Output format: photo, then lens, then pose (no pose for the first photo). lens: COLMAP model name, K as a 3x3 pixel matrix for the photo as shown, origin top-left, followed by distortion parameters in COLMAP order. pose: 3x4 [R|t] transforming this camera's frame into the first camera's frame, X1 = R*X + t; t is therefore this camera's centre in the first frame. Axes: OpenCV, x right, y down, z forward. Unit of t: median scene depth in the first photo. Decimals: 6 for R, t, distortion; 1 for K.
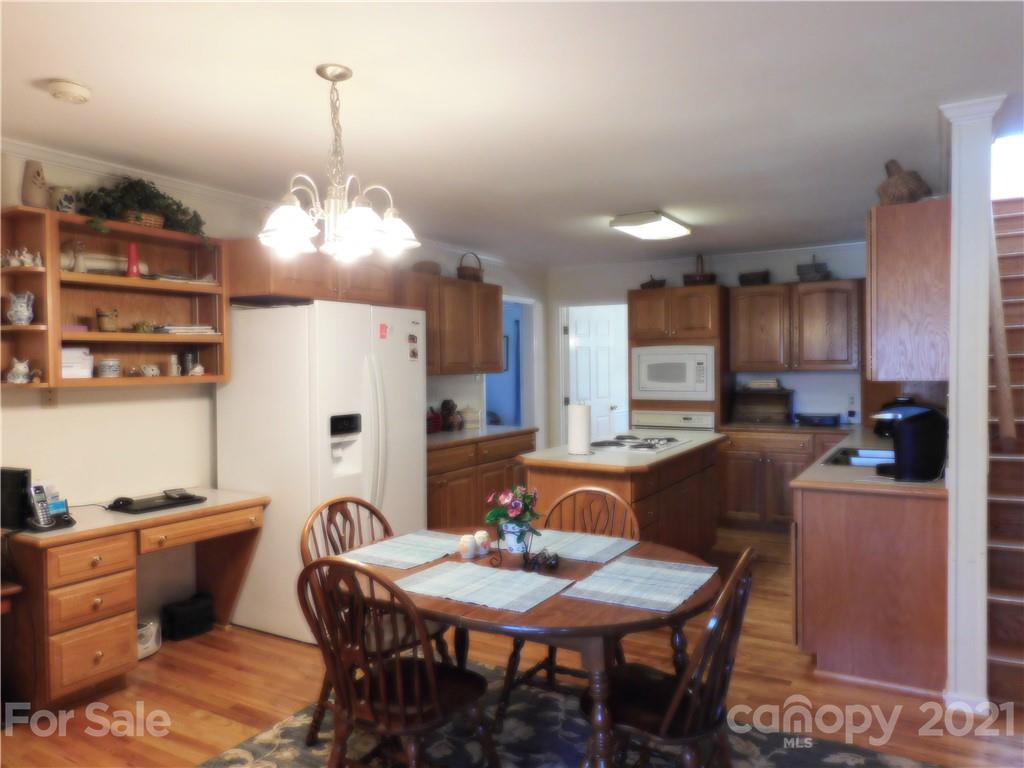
lens RADIAL K [[728.8, 0, 515.9], [0, 728.8, 387.4], [0, 0, 1]] dist [0.002153, -0.001656]
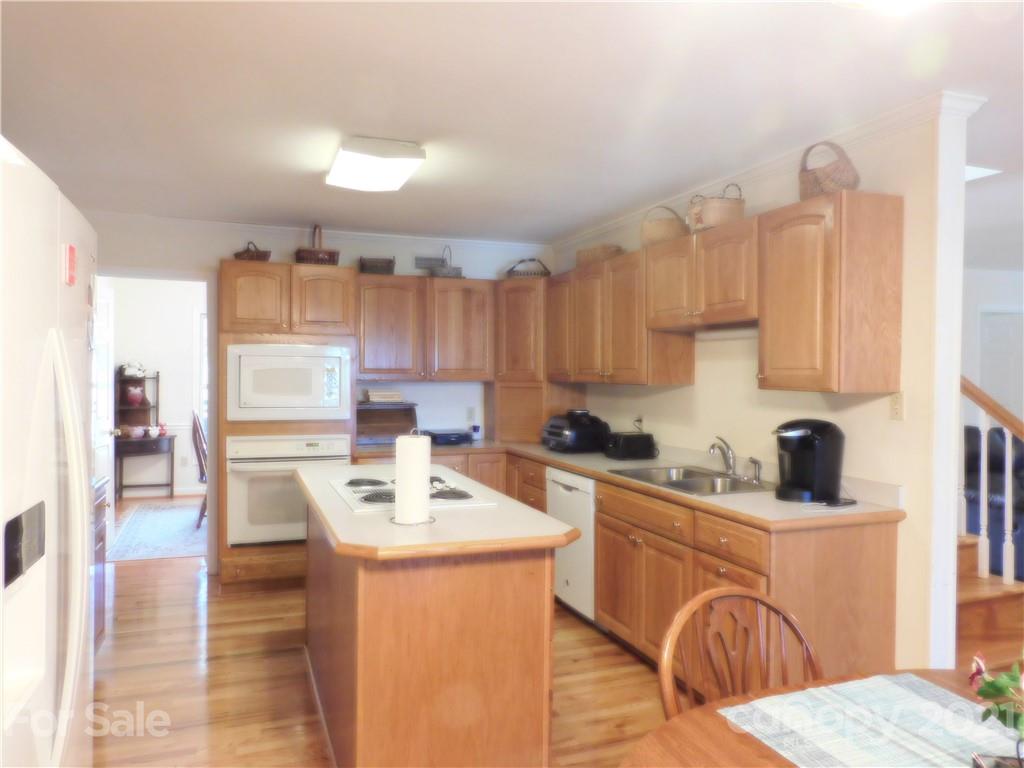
lens RADIAL K [[728.8, 0, 510.6], [0, 728.8, 381.1], [0, 0, 1]] dist [0.002153, -0.001656]
pose [[0.642064, 0.010382, 0.766580, -0.200733], [0.007996, 0.999763, -0.020237, -0.004510], [-0.766609, 0.019123, 0.641829, 0.380842]]
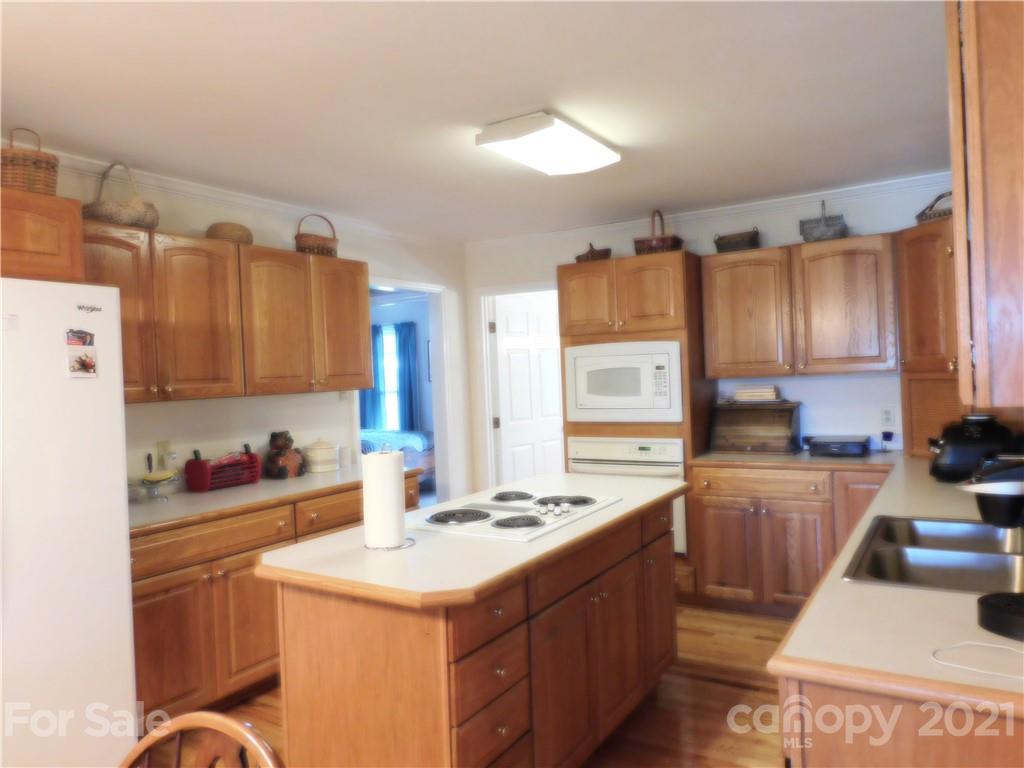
lens RADIAL K [[728.8, 0, 513.0], [0, 728.8, 384.5], [0, 0, 1]] dist [0.002153, -0.001656]
pose [[0.999294, -0.026739, -0.026410, 0.133005], [0.026336, 0.999533, -0.015488, -0.010001], [0.026812, 0.014782, 0.999531, 0.315516]]
